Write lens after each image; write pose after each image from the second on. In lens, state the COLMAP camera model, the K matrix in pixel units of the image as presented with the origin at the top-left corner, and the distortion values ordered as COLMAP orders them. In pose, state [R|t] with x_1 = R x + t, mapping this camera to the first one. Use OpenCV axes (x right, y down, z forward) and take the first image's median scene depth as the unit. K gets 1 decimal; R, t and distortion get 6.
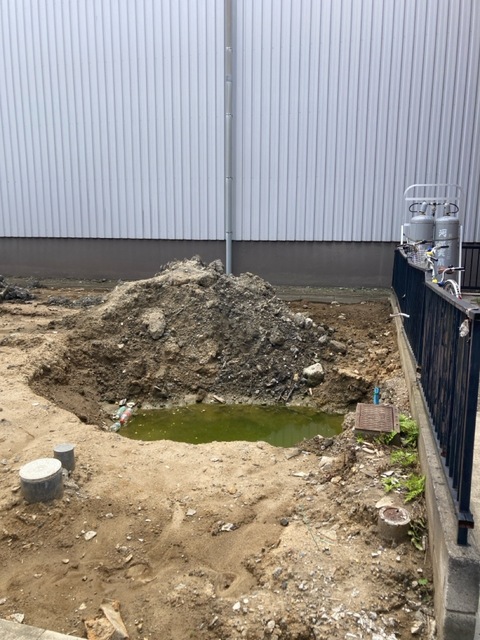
lens RADIAL K [[522.3, 0, 239.4], [0, 522.3, 319.6], [0, 0, 1]] dist [-0.005388, 0.024693]
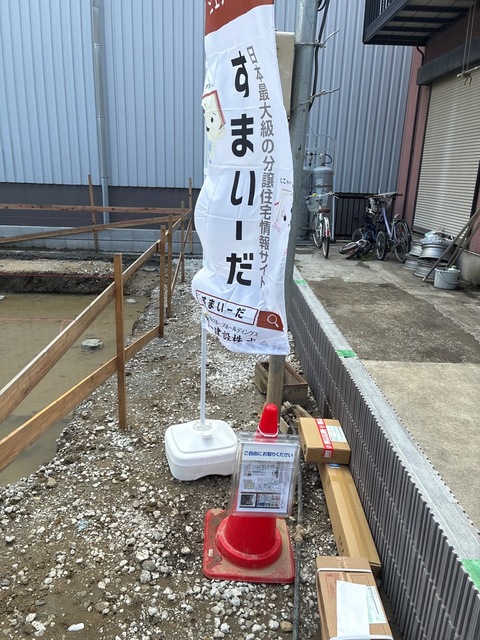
lens RADIAL K [[487.9, 0, 248.9], [0, 487.9, 319.6], [0, 0, 1]] dist [0.024265, -0.009922]
pose [[0.967600, -0.047591, 0.247961, 0.000852], [0.019331, 0.993156, 0.115184, -0.016598], [-0.251745, -0.106659, 0.961898, 0.107631]]
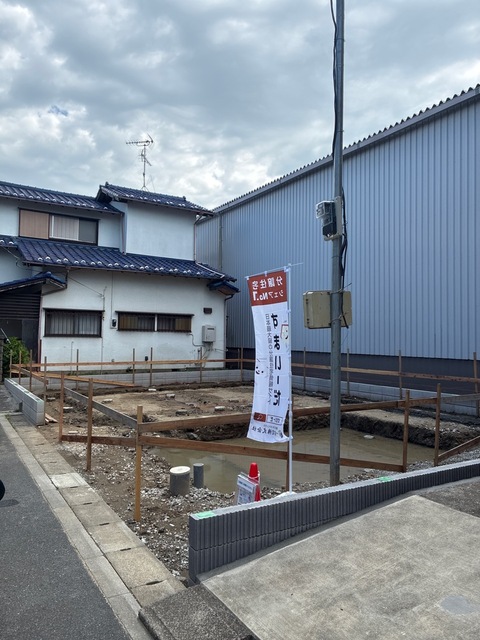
lens RADIAL K [[487.9, 0, 248.8], [0, 487.9, 324.6], [0, 0, 1]] dist [0.024265, -0.009922]
pose [[0.715203, -0.014095, -0.698774, 0.612747], [-0.133164, 0.978734, -0.156036, -0.004061], [0.686113, 0.204649, 0.698117, -0.127449]]
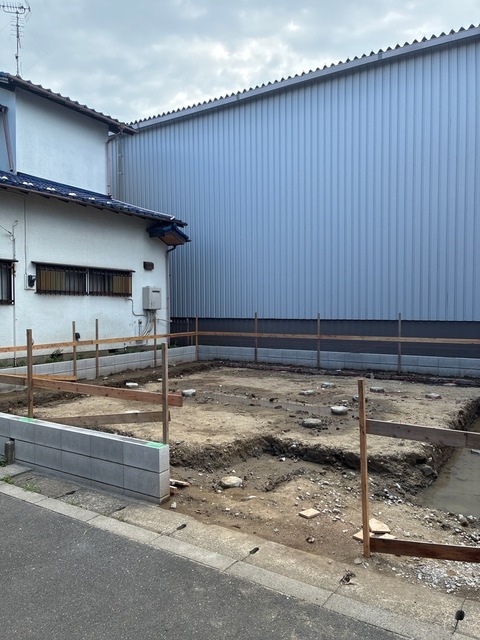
lens RADIAL K [[487.9, 0, 238.3], [0, 487.9, 324.5], [0, 0, 1]] dist [0.024265, -0.009922]
pose [[0.946176, 0.003898, -0.323630, -0.717633], [-0.049626, 0.989851, -0.133164, -0.001543], [0.319826, 0.142057, 0.936766, -0.063930]]
